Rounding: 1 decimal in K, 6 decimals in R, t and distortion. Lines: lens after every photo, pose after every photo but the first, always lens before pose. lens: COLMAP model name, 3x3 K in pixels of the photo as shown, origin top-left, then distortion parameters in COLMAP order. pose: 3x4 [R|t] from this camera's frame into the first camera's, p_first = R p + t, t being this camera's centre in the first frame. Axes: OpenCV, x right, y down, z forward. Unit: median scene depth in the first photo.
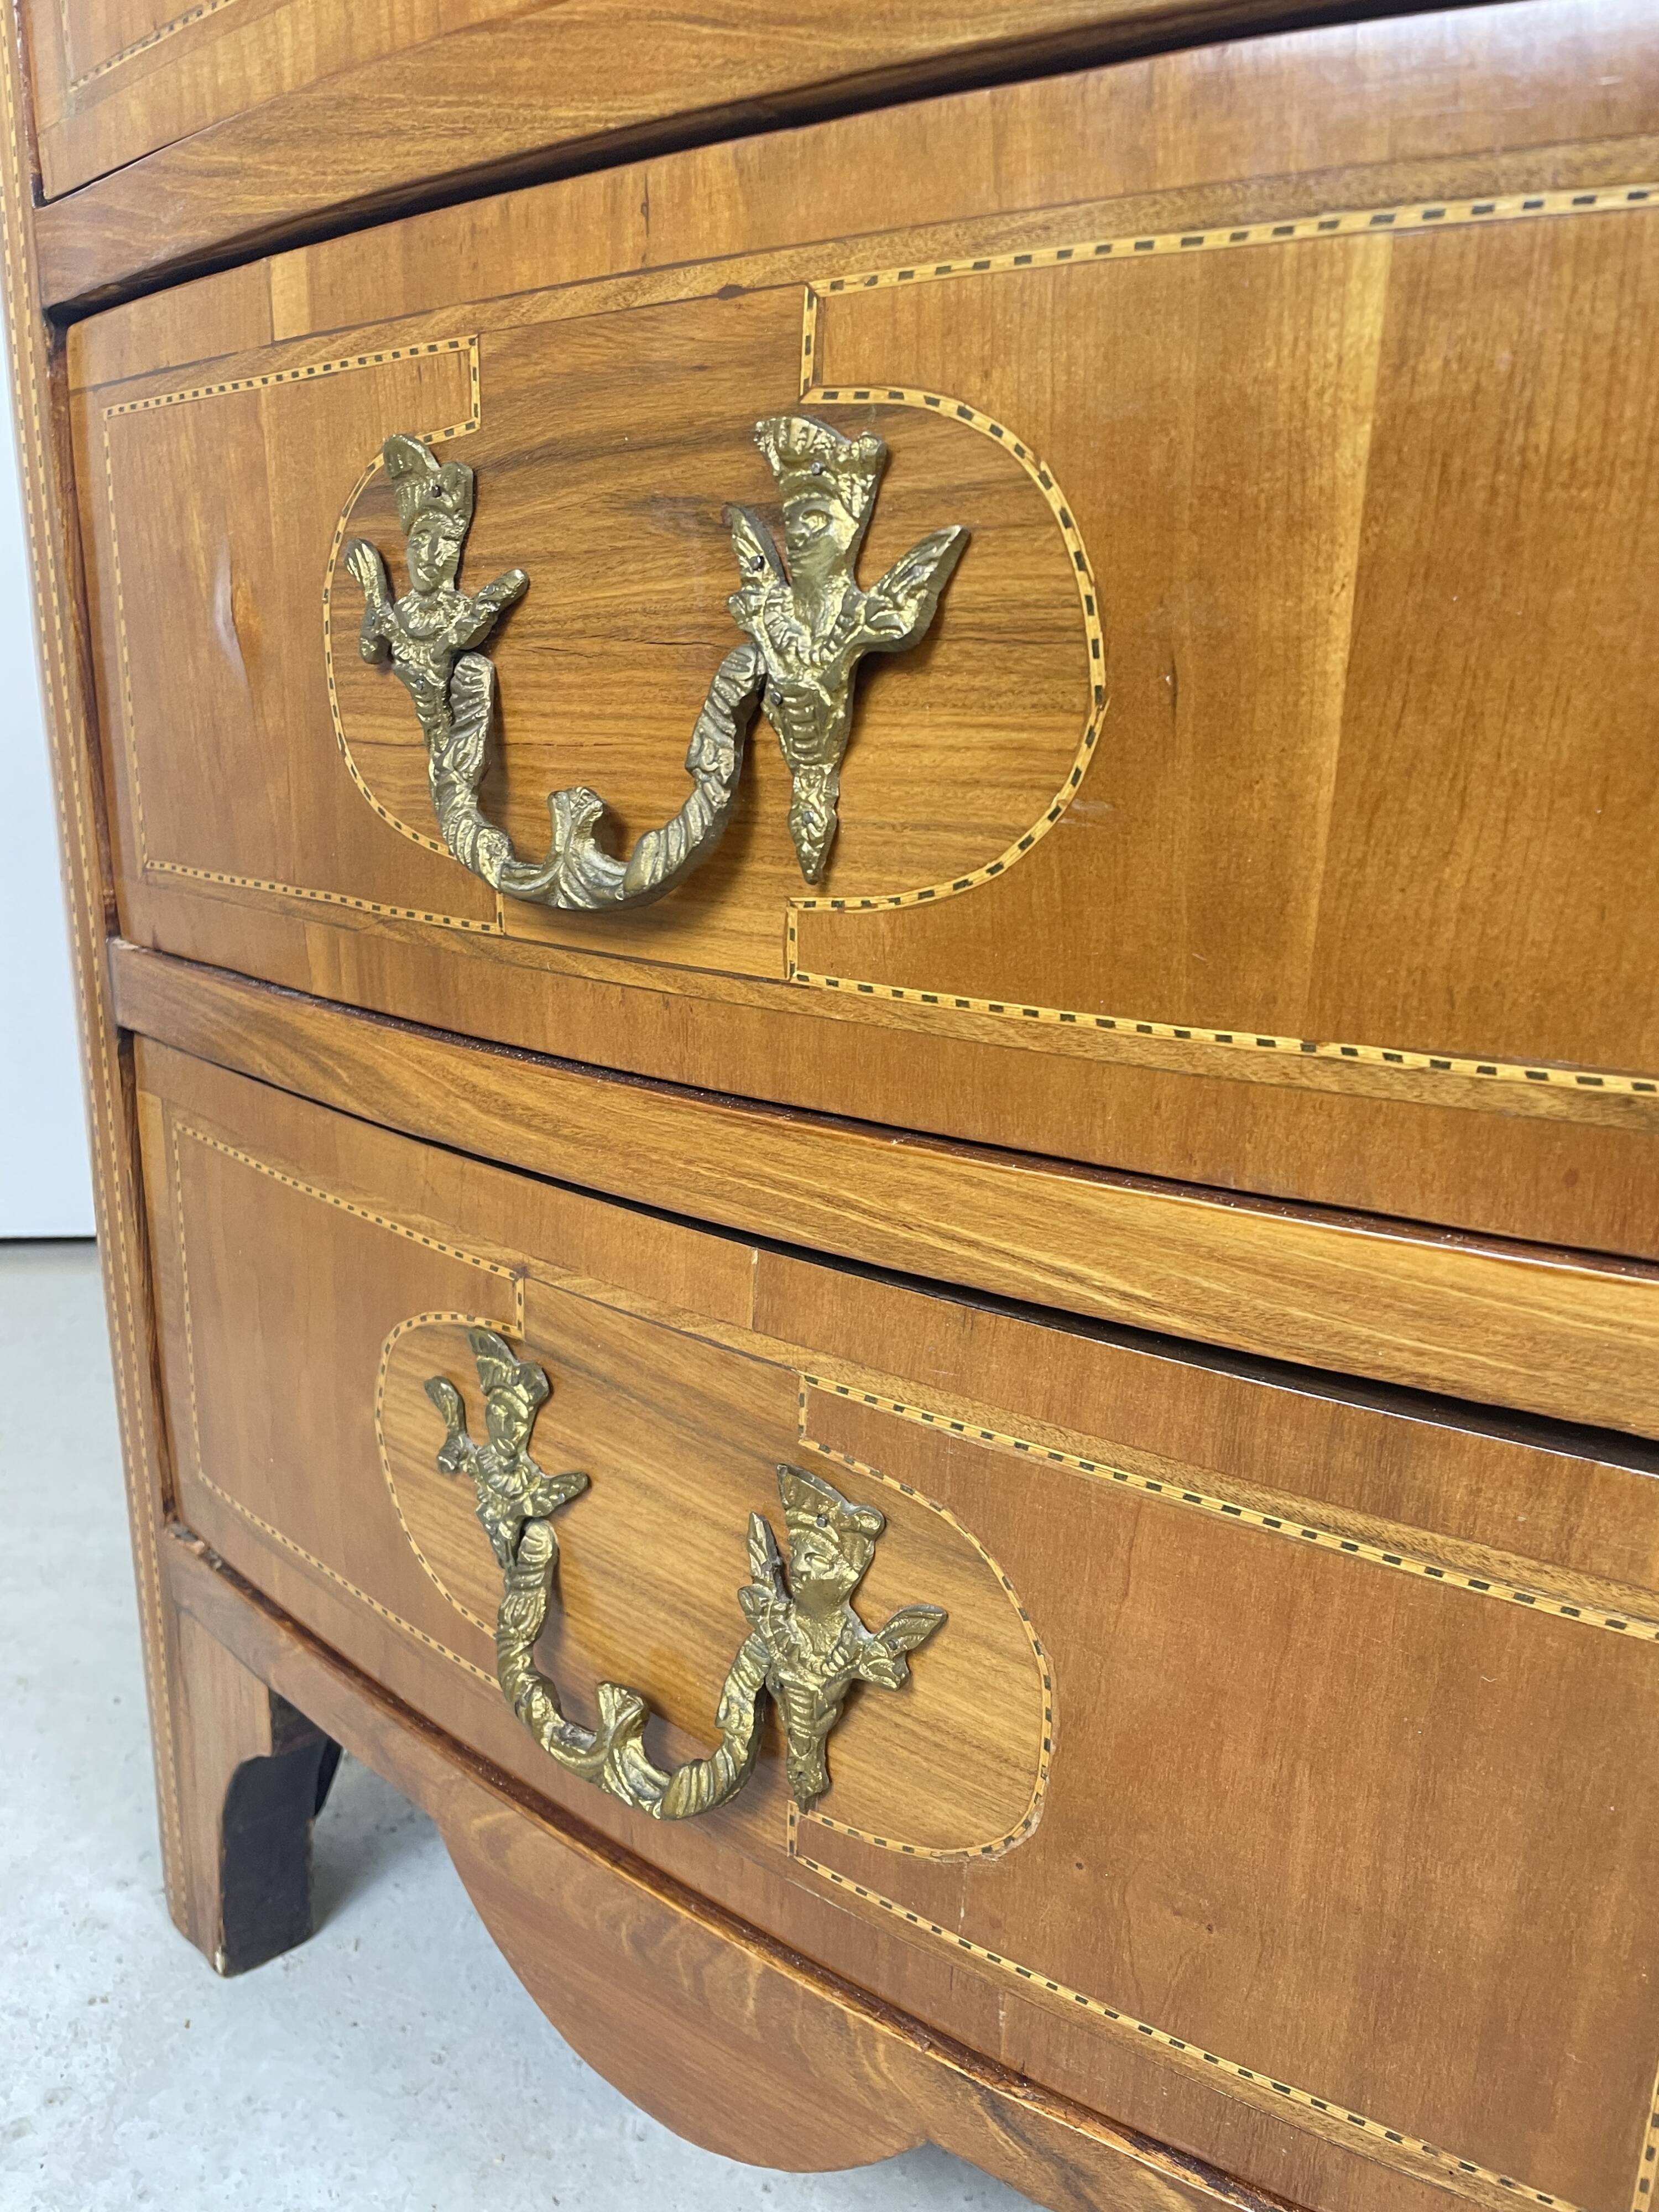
lens RADIAL K [[1686.7, 0, 863.1], [0, 1686.7, 1113.2], [0, 0, 1]] dist [0.085647, -0.121155]
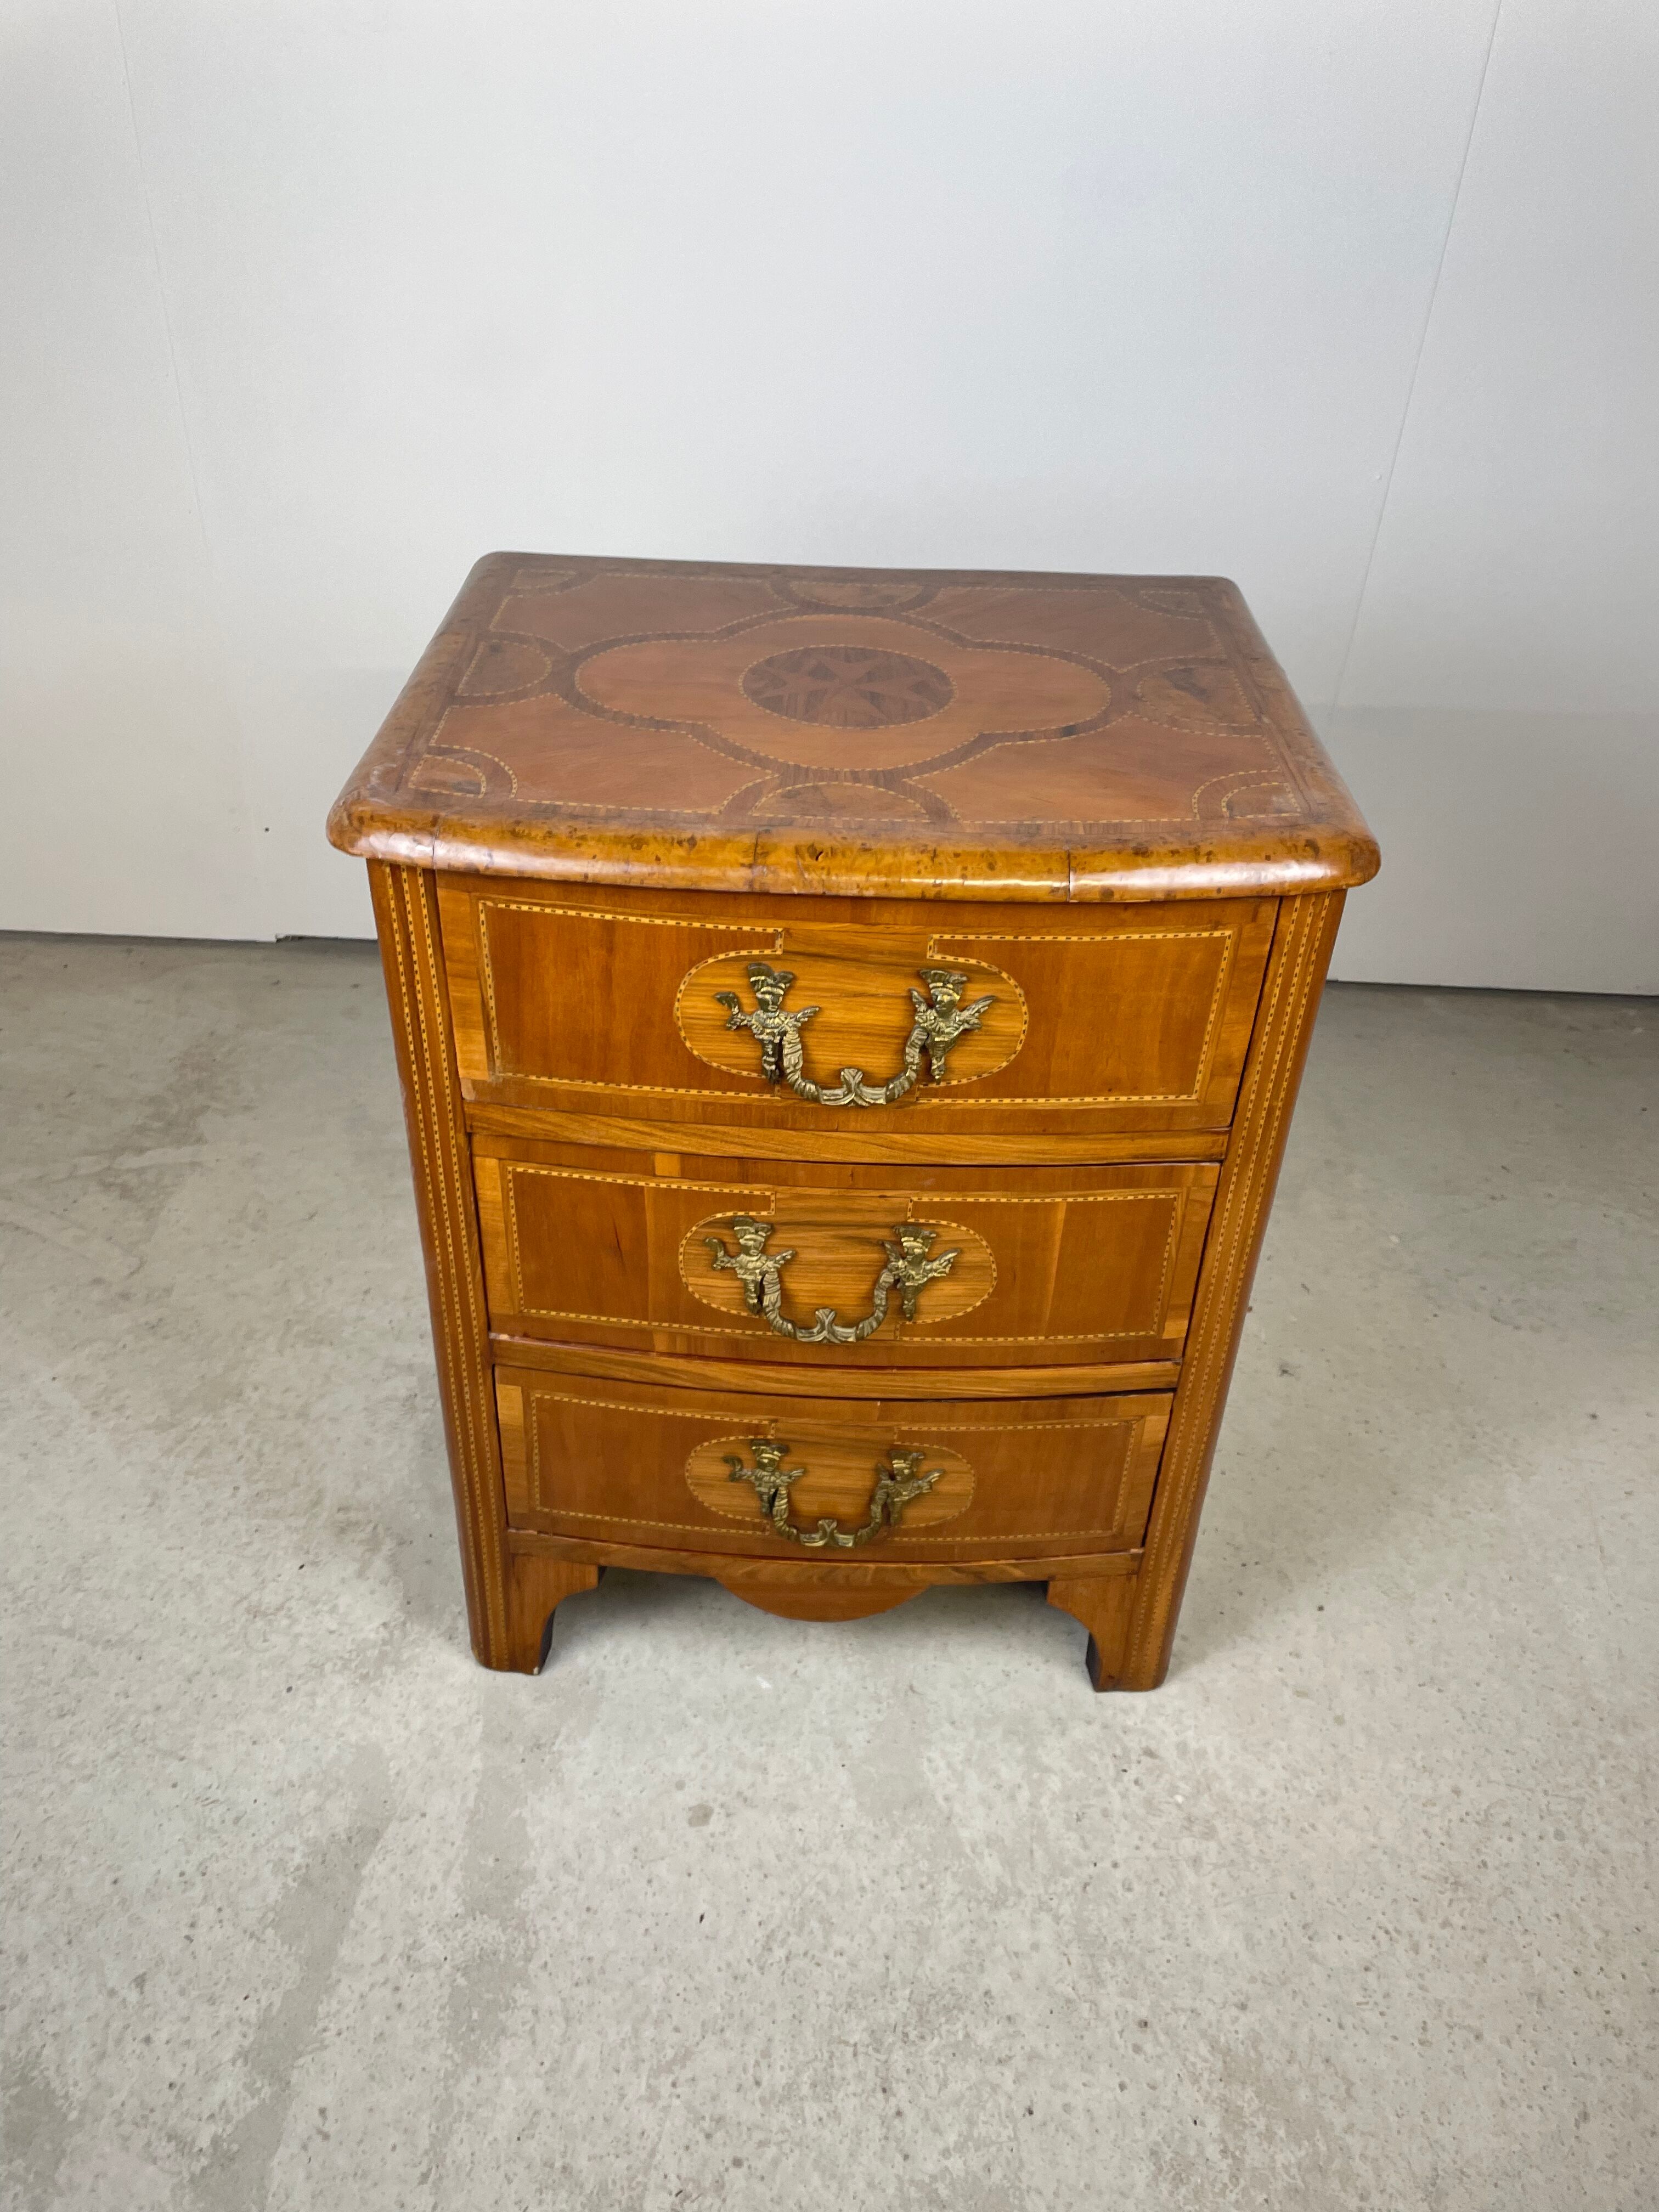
lens RADIAL K [[1686.7, 0, 799.8], [0, 1686.7, 1105.7], [0, 0, 1]] dist [0.085647, -0.121155]
pose [[0.809257, -0.333790, 0.483412, -1.637800], [0.145695, 0.911222, 0.385288, -1.791519], [-0.569101, -0.241367, 0.786044, -1.447231]]
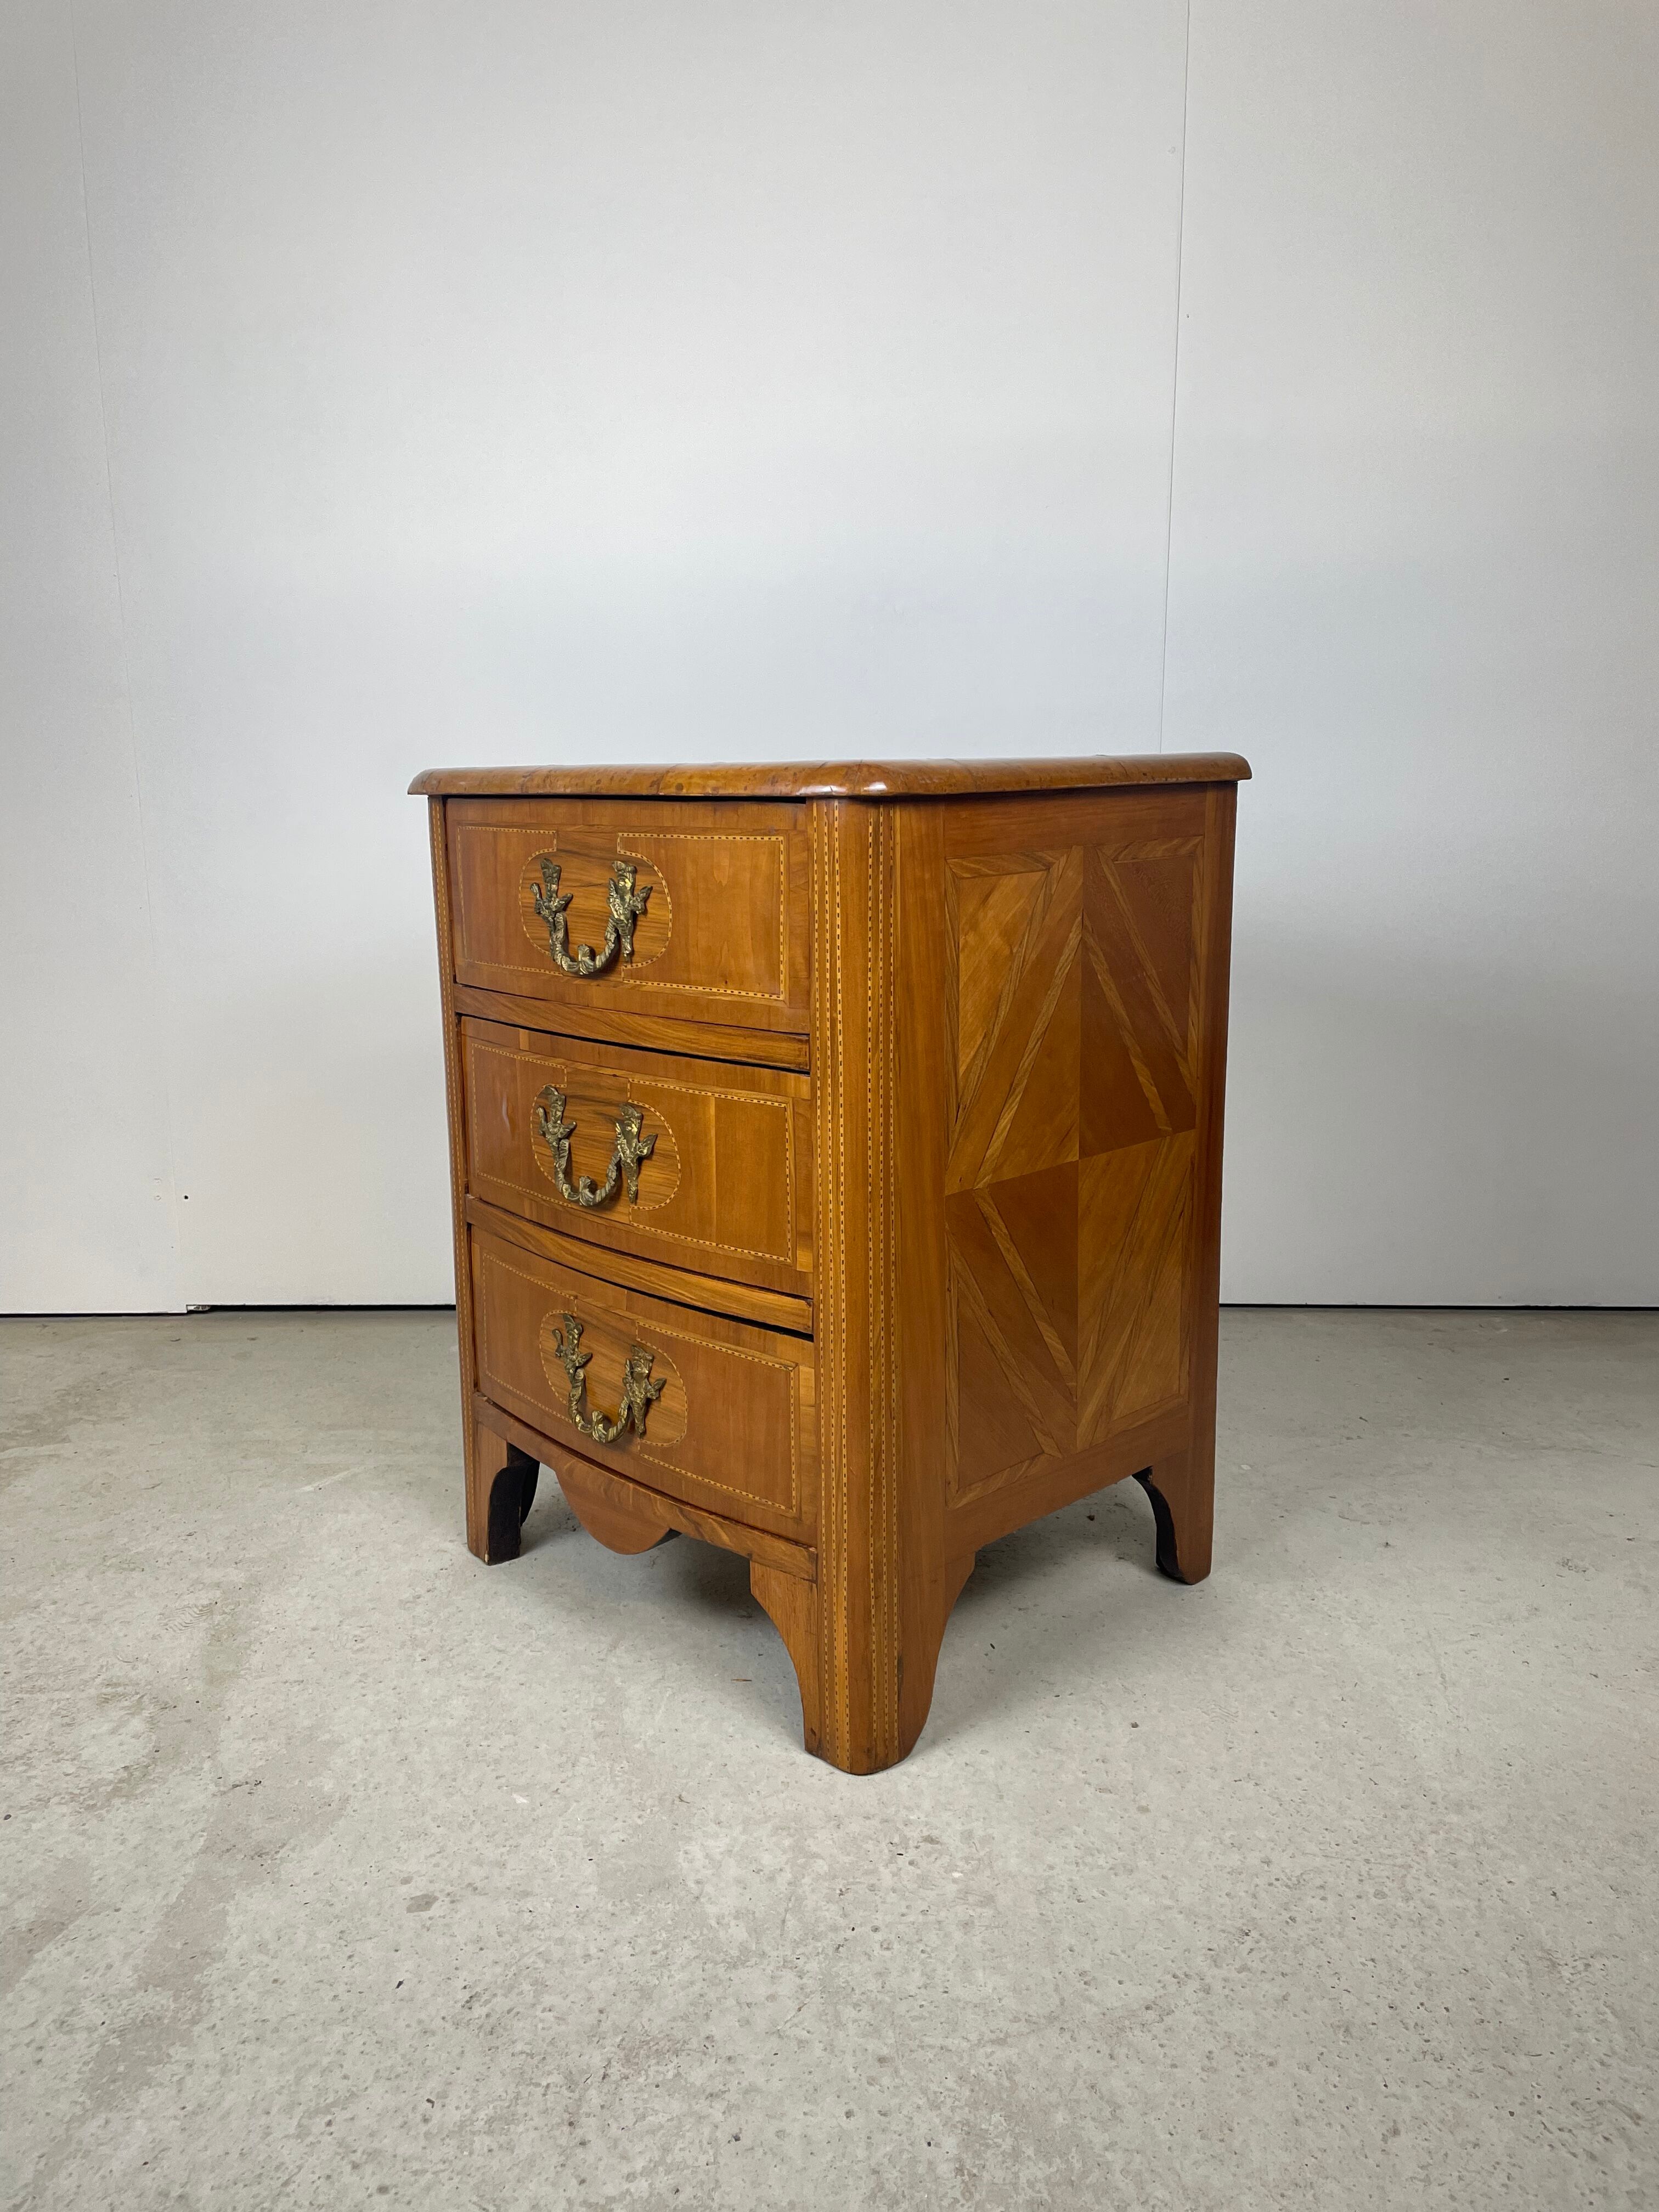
lens RADIAL K [[1686.7, 0, 829.7], [0, 1686.7, 1092.0], [0, 0, 1]] dist [0.085647, -0.121155]
pose [[0.987896, 0.001230, -0.155116, 1.031577], [-0.014019, 0.996584, -0.081383, -0.067362], [0.154486, 0.082573, 0.984538, -2.904482]]
